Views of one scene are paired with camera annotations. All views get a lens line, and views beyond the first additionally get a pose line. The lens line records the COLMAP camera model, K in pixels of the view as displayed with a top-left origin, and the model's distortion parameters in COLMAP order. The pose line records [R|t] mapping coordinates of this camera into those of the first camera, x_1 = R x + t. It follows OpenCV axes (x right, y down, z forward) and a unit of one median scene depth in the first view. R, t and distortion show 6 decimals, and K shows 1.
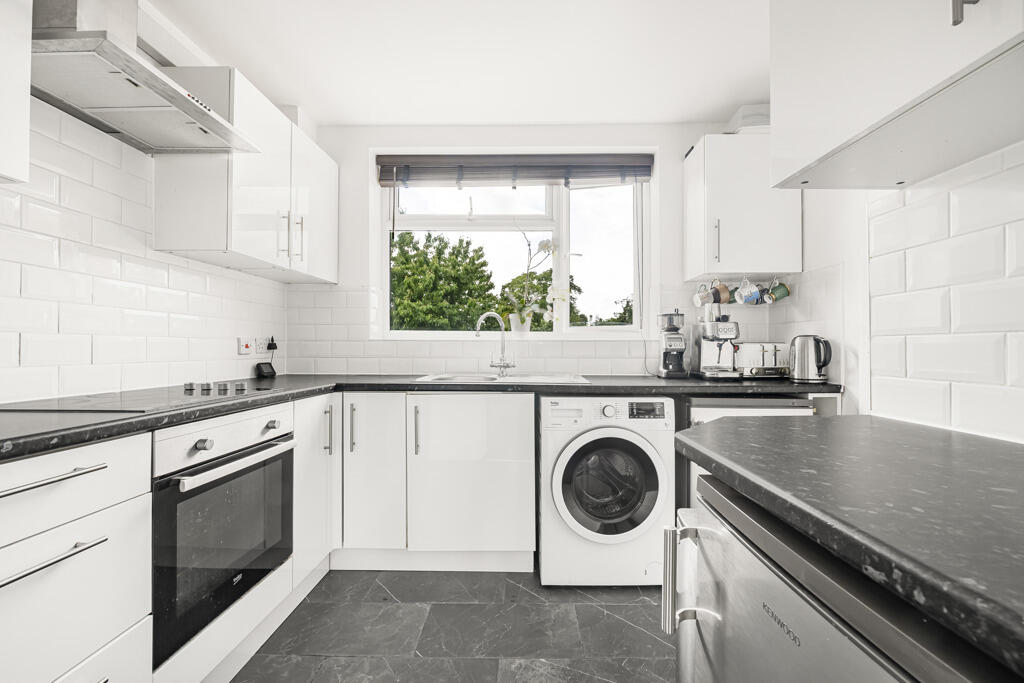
lens RADIAL K [[409.2, 0, 515.8], [0, 409.2, 343.8], [0, 0, 1]] dist [0.003142, 0.000173]
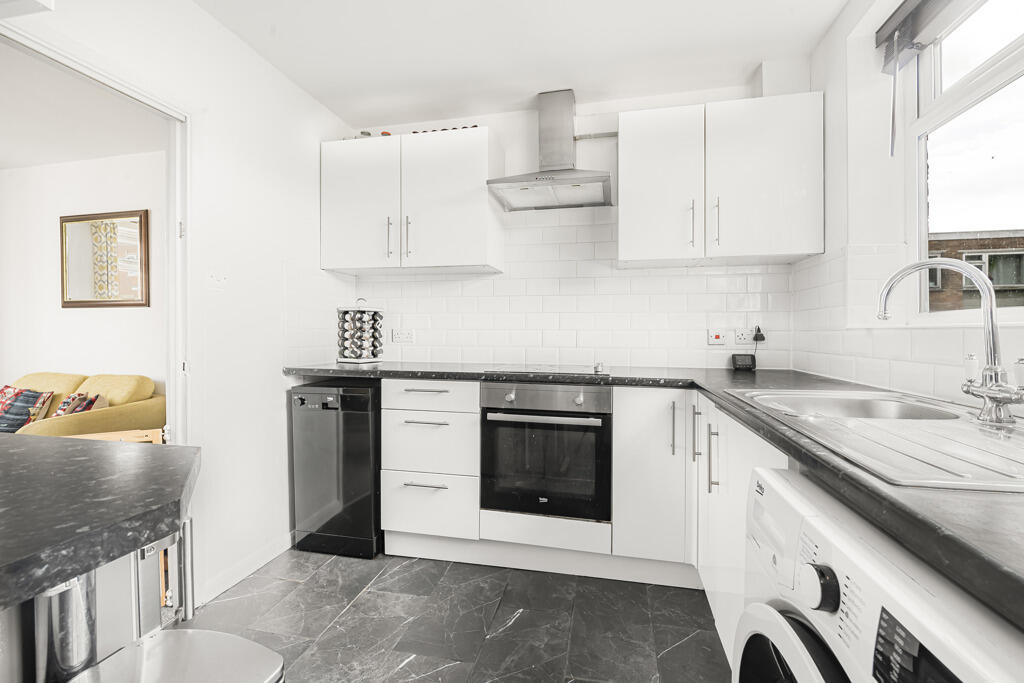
lens RADIAL K [[409.2, 0, 533.3], [0, 409.2, 329.9], [0, 0, 1]] dist [0.003142, 0.000173]
pose [[-0.155457, 0.000292, -0.987843, 0.425118], [0.006390, 0.999979, -0.000710, -0.013813], [0.987822, -0.006422, -0.155456, 0.678594]]
